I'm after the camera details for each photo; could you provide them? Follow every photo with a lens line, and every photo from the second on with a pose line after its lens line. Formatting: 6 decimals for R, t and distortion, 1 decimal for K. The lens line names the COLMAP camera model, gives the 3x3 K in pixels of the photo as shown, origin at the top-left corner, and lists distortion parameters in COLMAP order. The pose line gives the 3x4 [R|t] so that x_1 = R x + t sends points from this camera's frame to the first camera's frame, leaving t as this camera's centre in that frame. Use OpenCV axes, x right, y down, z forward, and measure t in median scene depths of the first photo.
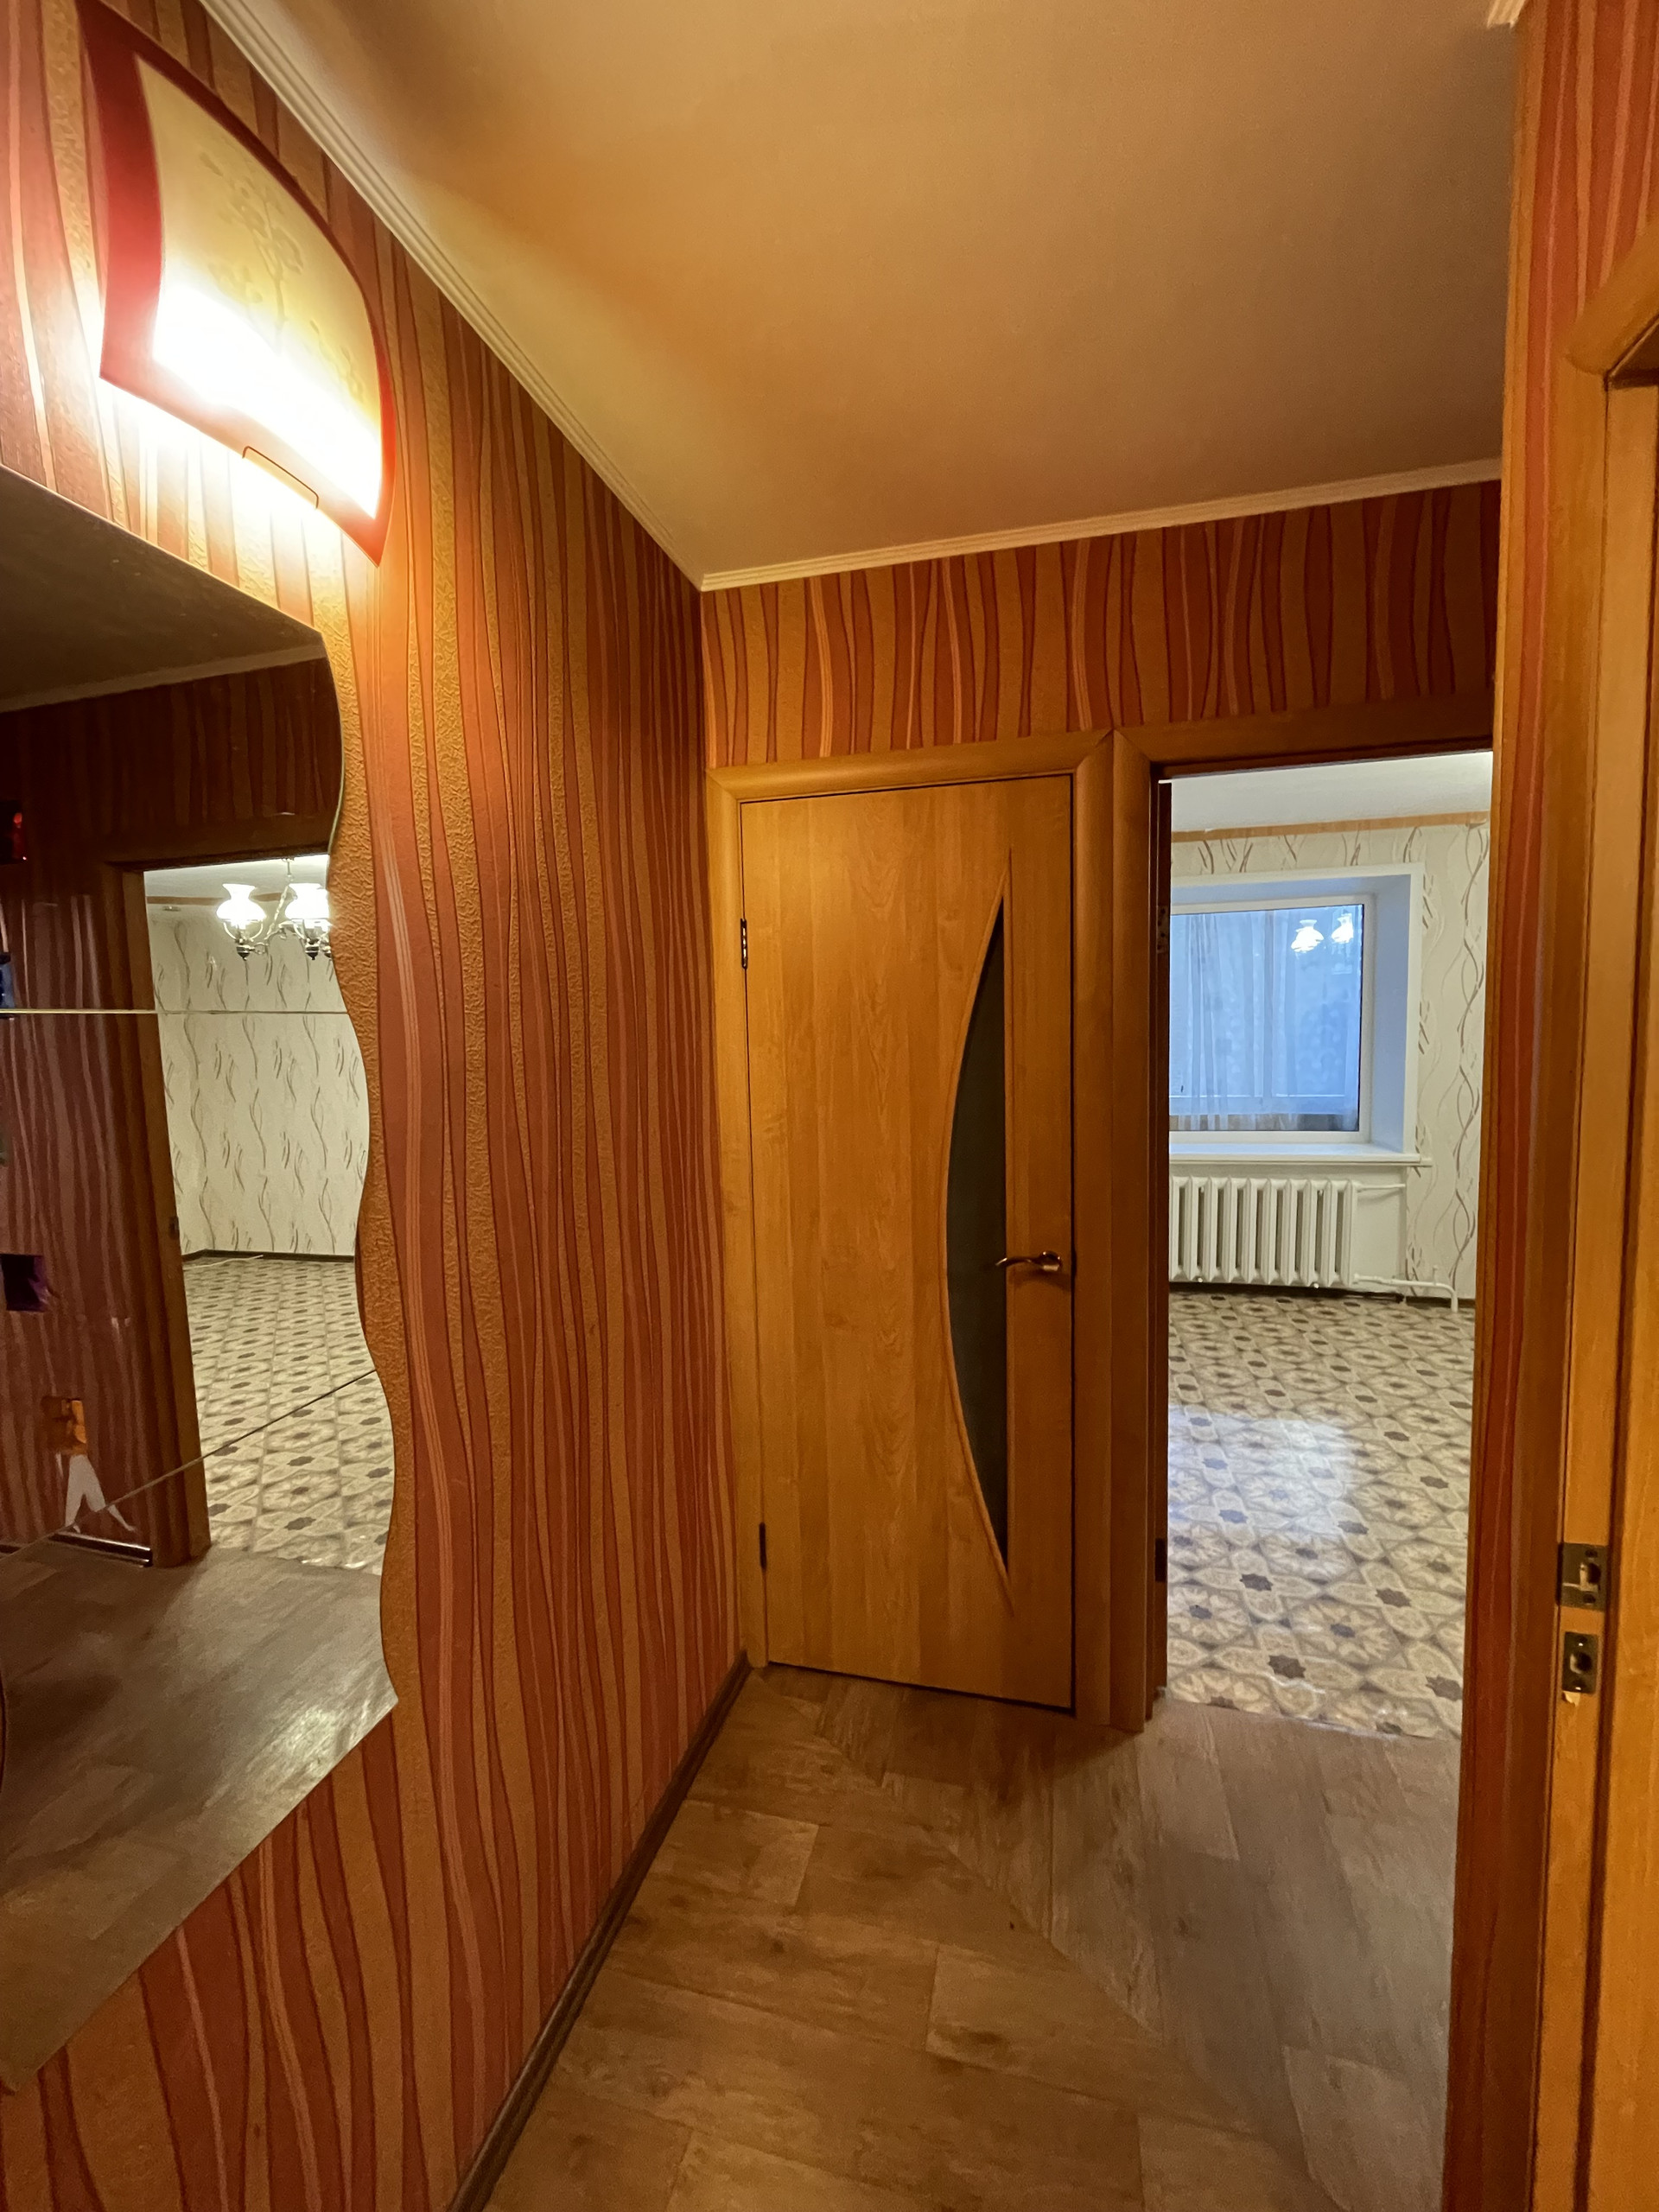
lens RADIAL K [[888.7, 0, 830.6], [0, 888.7, 1104.1], [0, 0, 1]] dist [-0.007384, 0.000871]
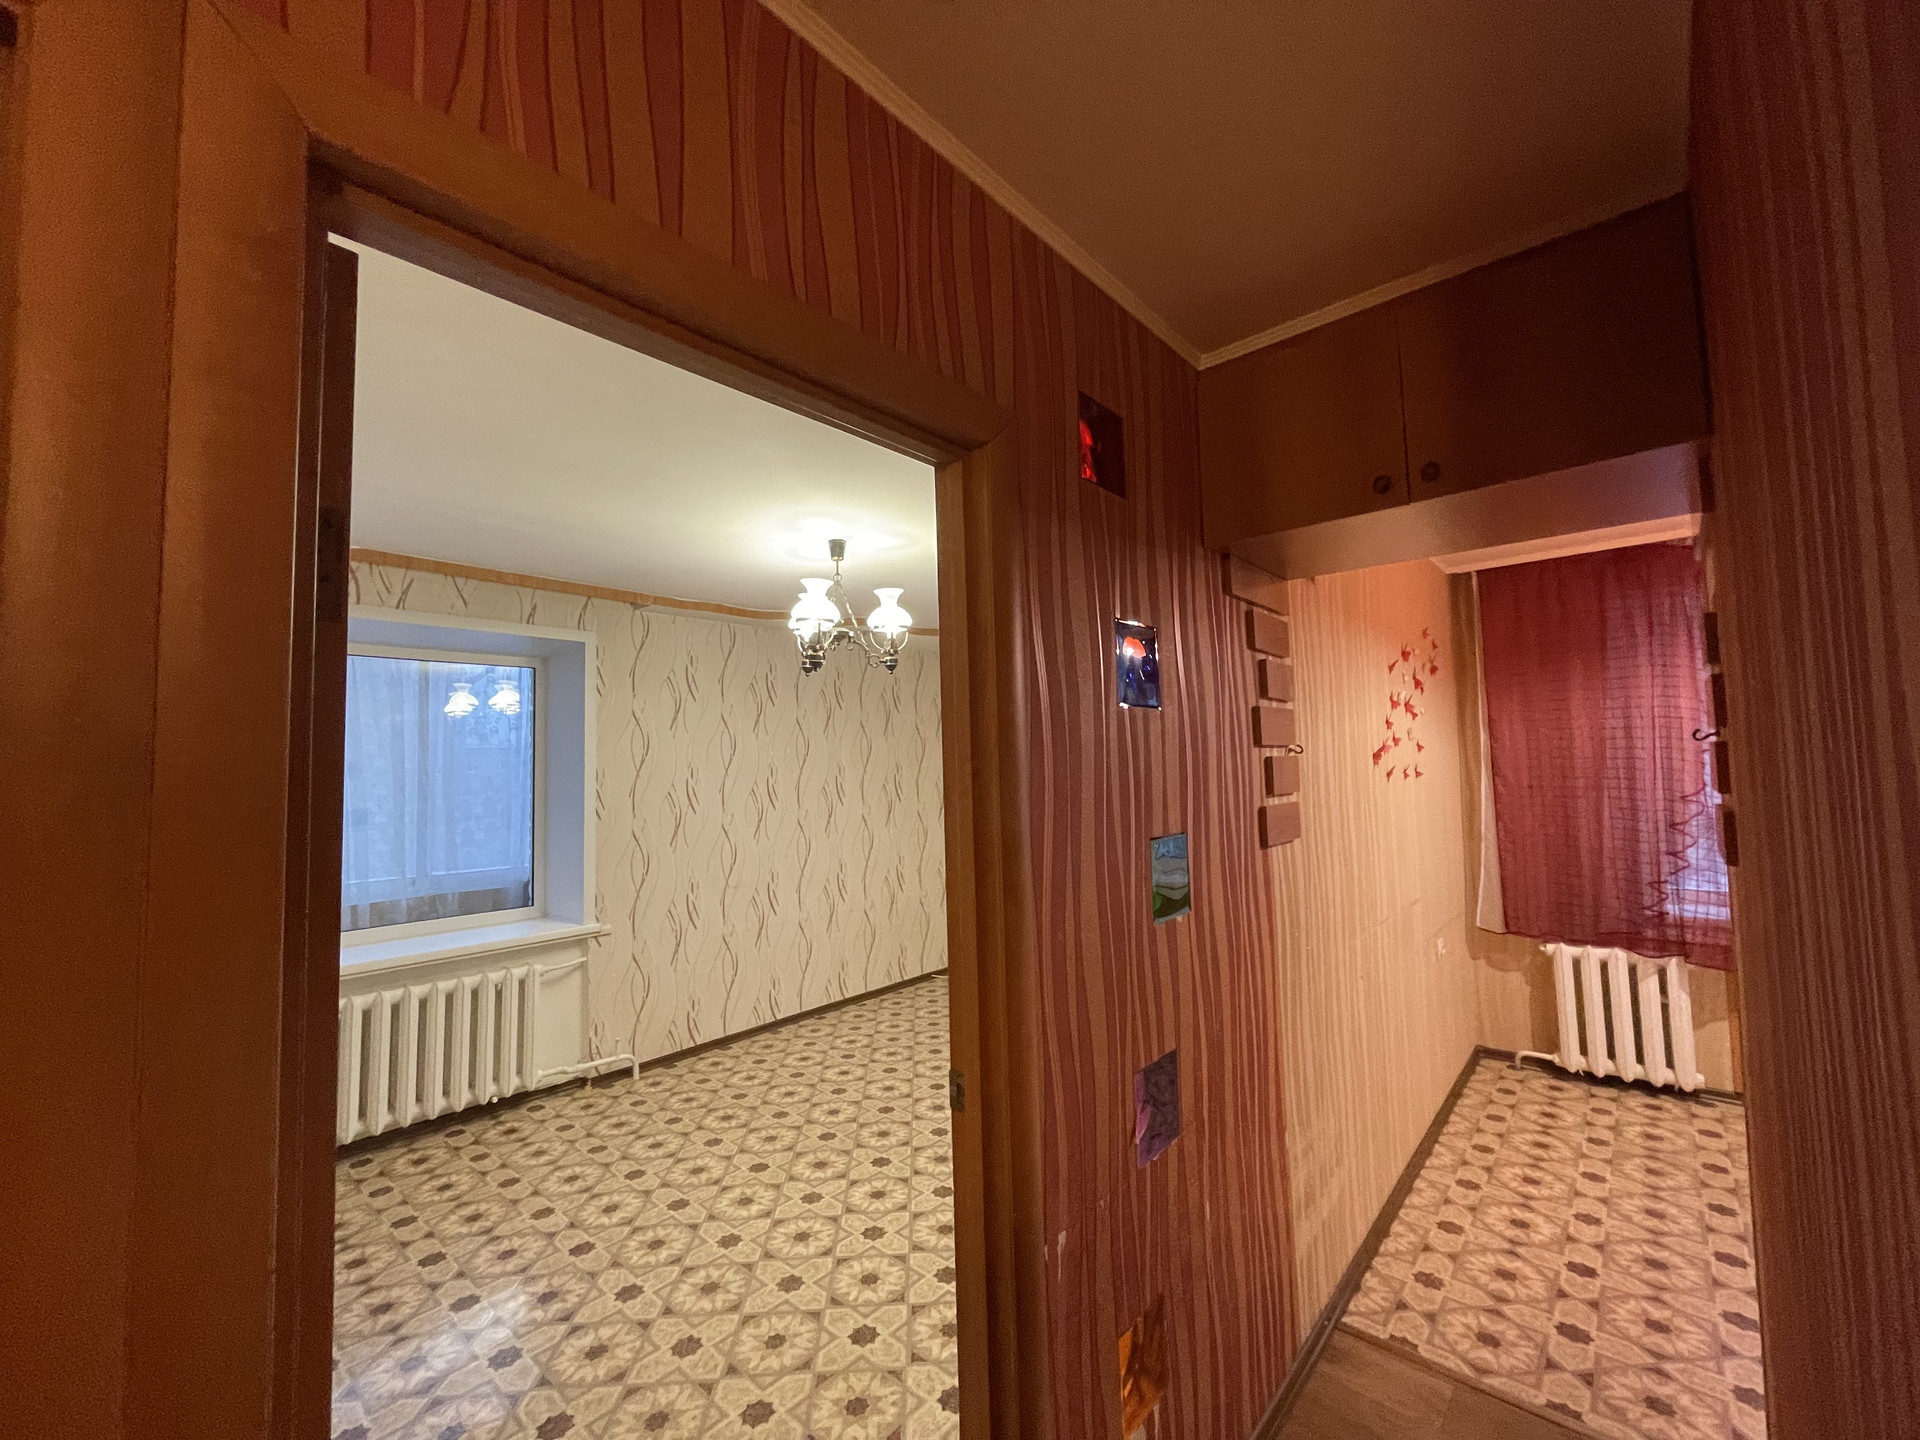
lens RADIAL K [[771.4, 0, 958.5], [0, 771.4, 721.7], [0, 0, 1]] dist [-0.007384, 0.000871]
pose [[0.462377, 0.075249, 0.883485, 0.078689], [0.087435, 0.987667, -0.129882, -0.017448], [-0.882362, 0.137302, 0.450095, 0.232865]]
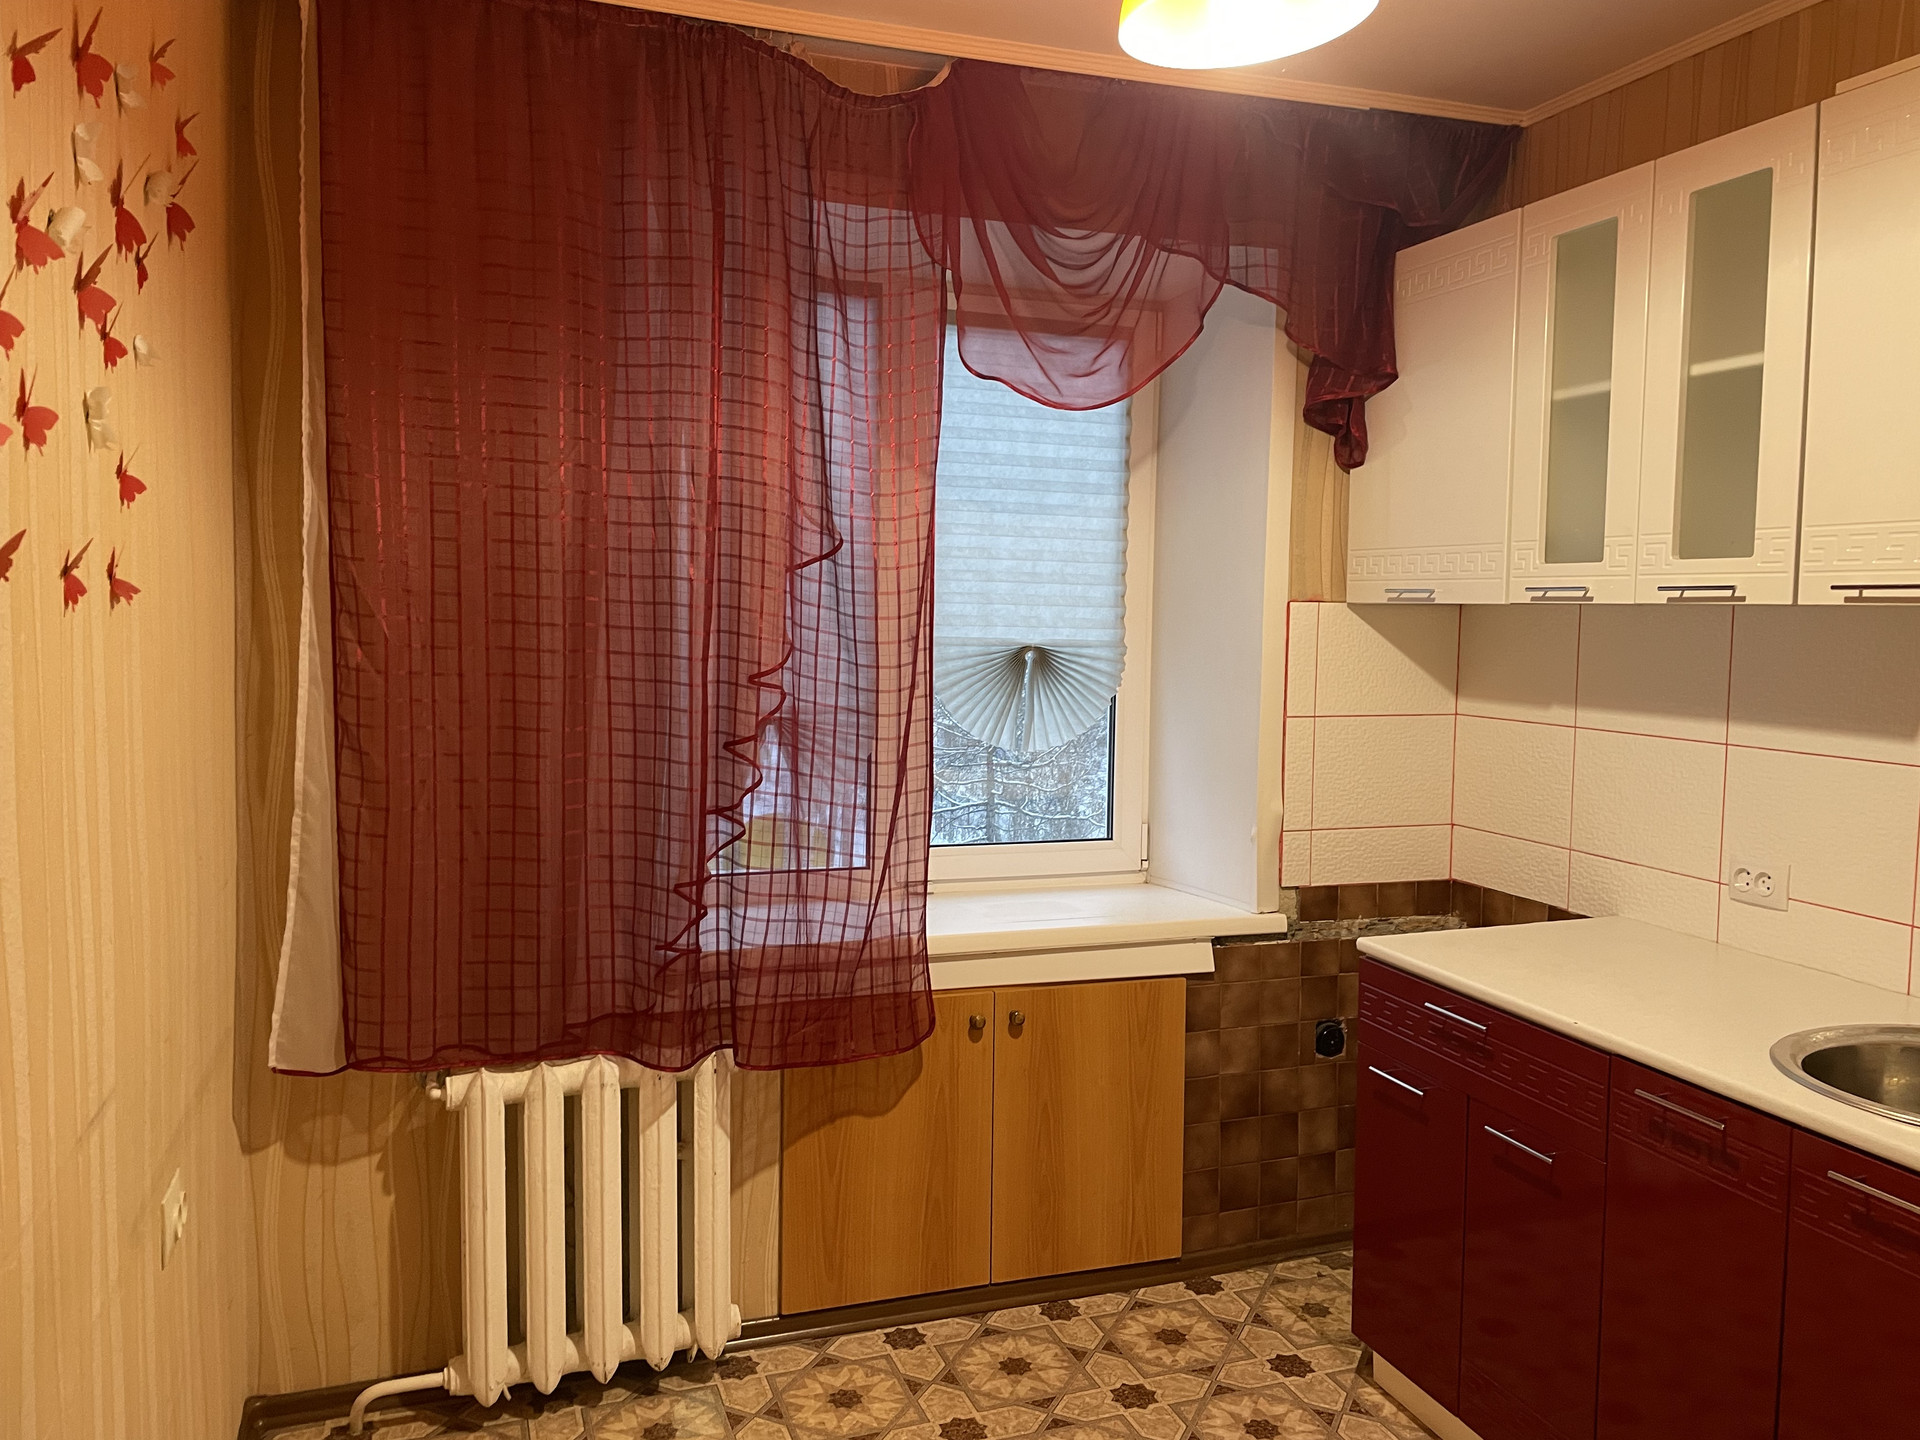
lens RADIAL K [[1433.0, 0, 965.7], [0, 1433.0, 713.9], [0, 0, 1]] dist [0.068905, -0.082487]
pose [[-0.571812, -0.034622, 0.819654, 2.300057], [0.075169, 0.992695, 0.094372, 0.003052], [-0.816934, 0.115576, -0.565032, 0.157006]]
